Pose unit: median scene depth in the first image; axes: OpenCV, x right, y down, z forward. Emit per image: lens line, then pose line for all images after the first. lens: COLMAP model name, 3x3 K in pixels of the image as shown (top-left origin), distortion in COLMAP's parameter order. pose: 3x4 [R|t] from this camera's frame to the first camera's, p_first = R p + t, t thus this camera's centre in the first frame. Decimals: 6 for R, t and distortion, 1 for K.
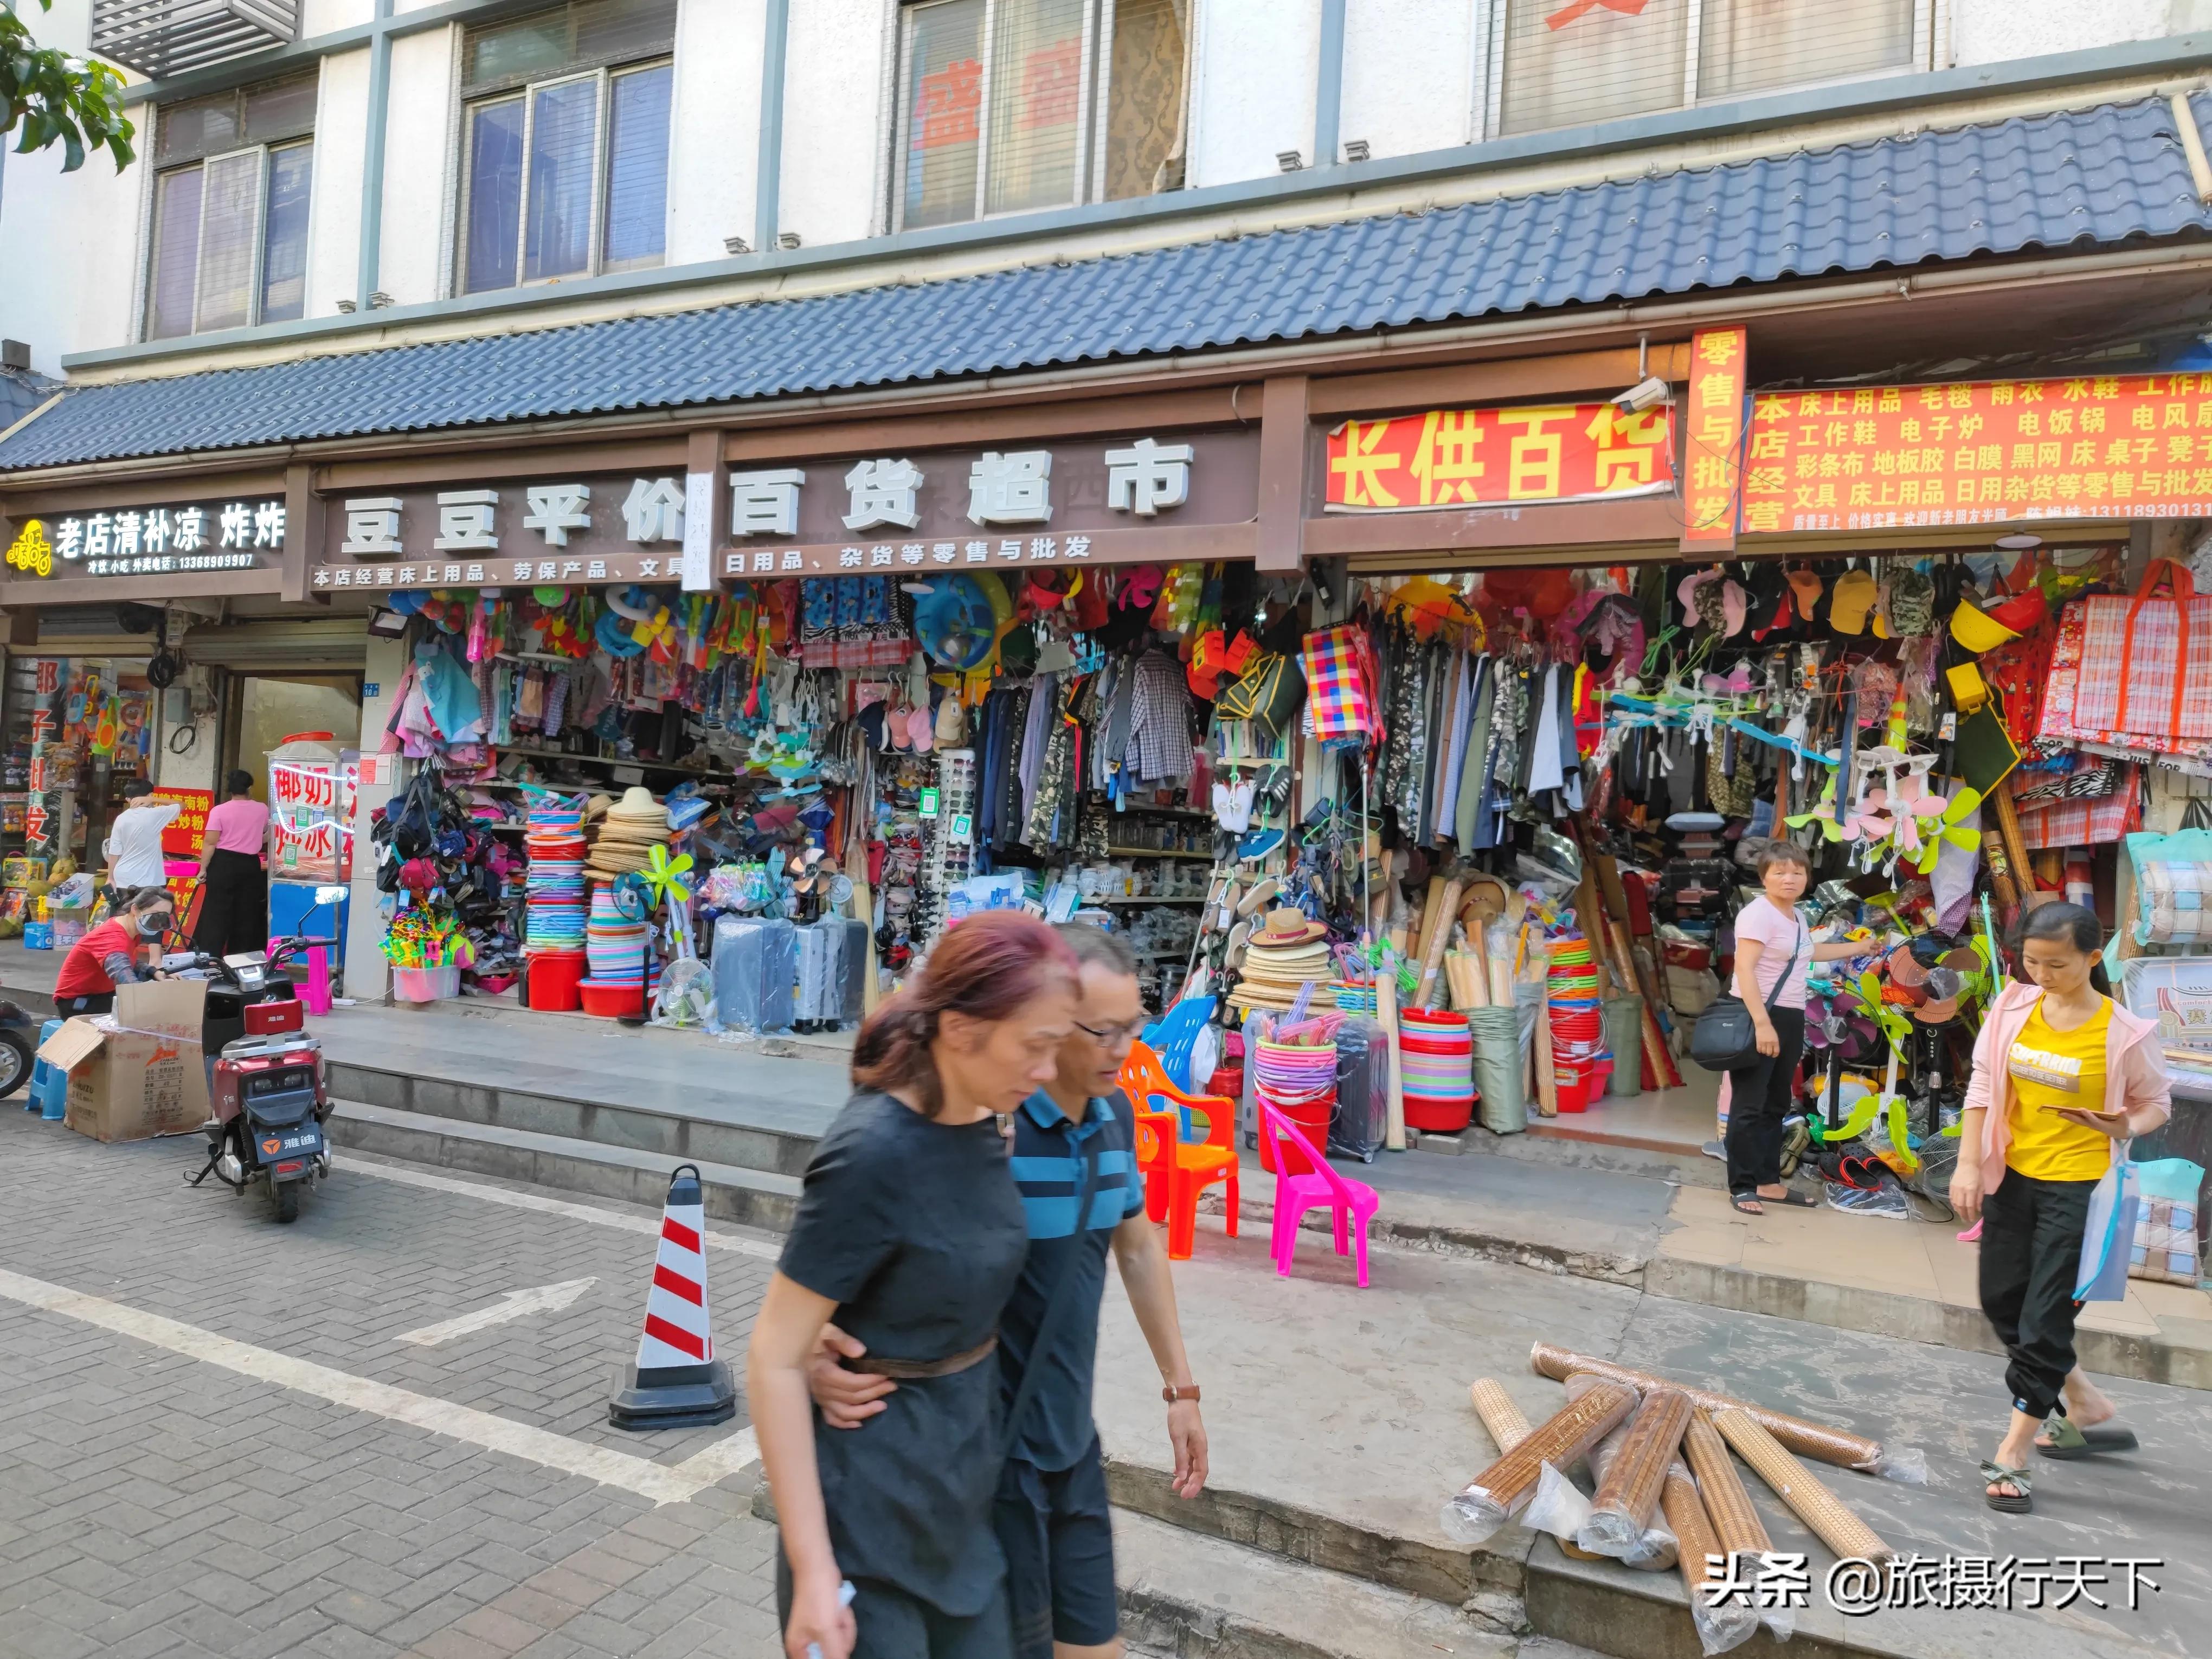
lens RADIAL K [[1488.0, 0, 1104.9], [0, 1488.0, 835.8], [0, 0, 1]] dist [0.000572, -0.000260]
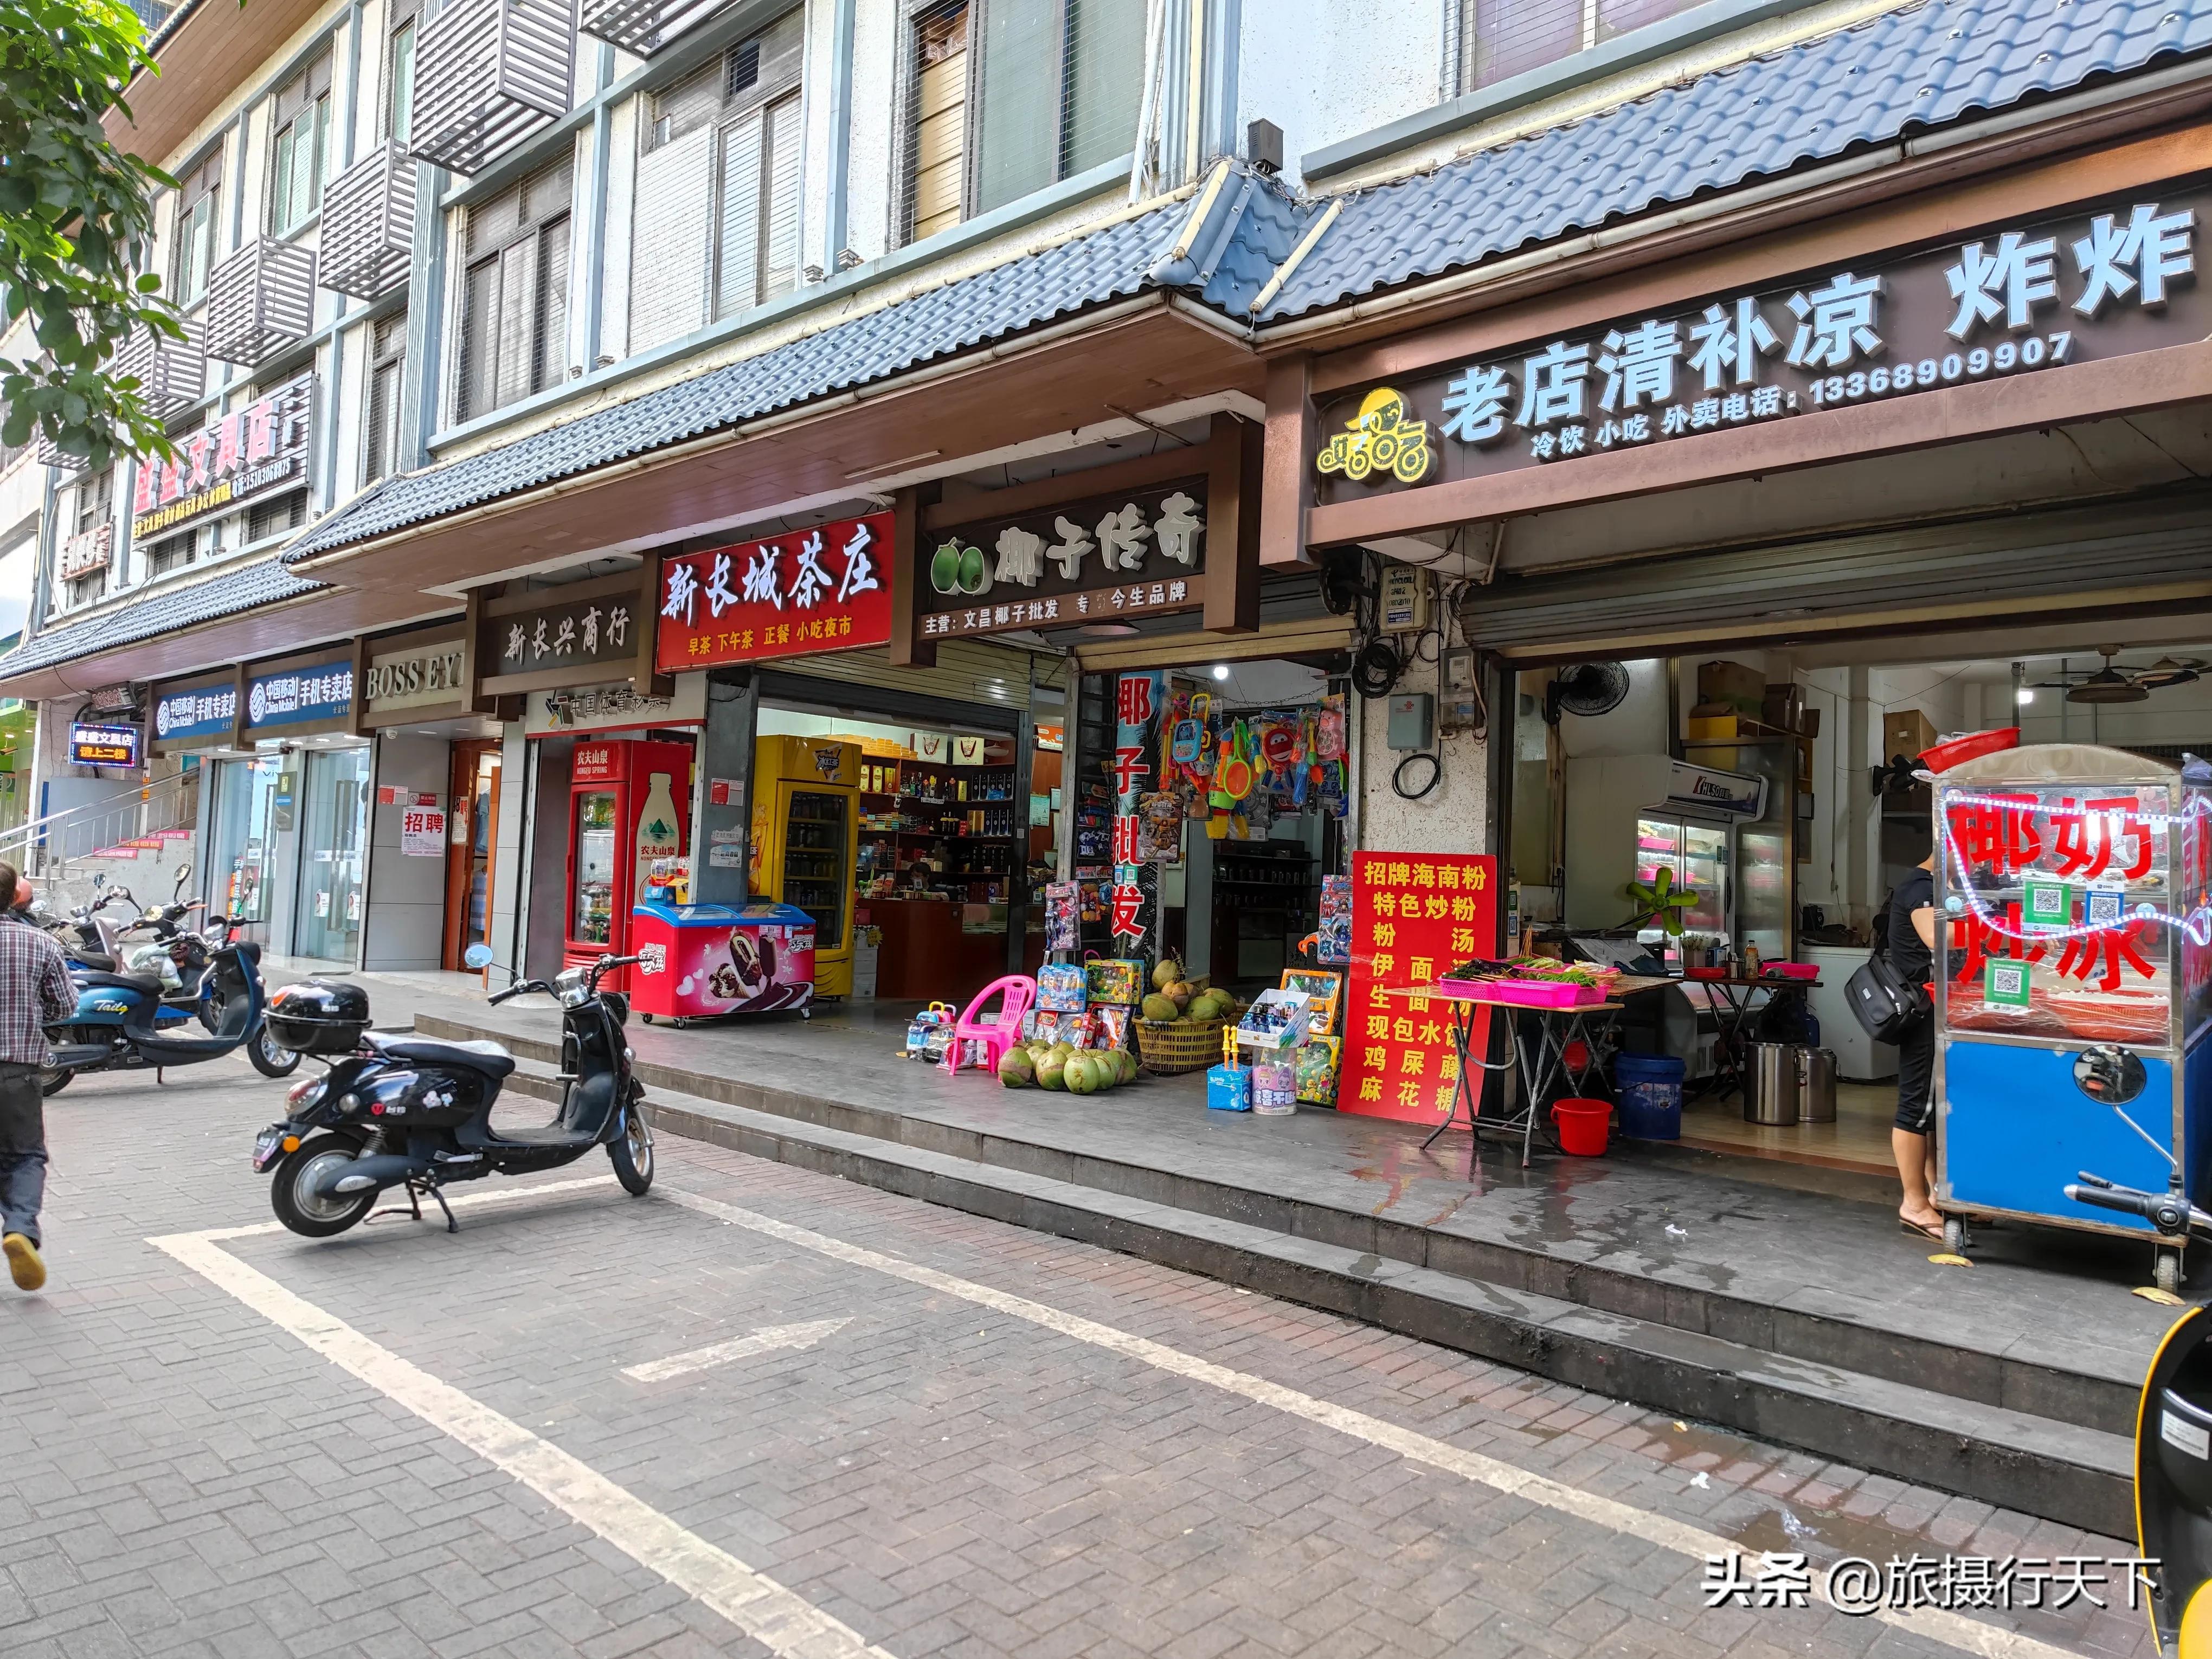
lens RADIAL K [[1488.0, 0, 1105.6], [0, 1488.0, 819.8], [0, 0, 1]] dist [0.000572, -0.000260]
pose [[0.945387, -0.032850, -0.324291, -0.666618], [0.016988, 0.998522, -0.051623, -0.019463], [0.325507, 0.043295, 0.944548, 0.448491]]
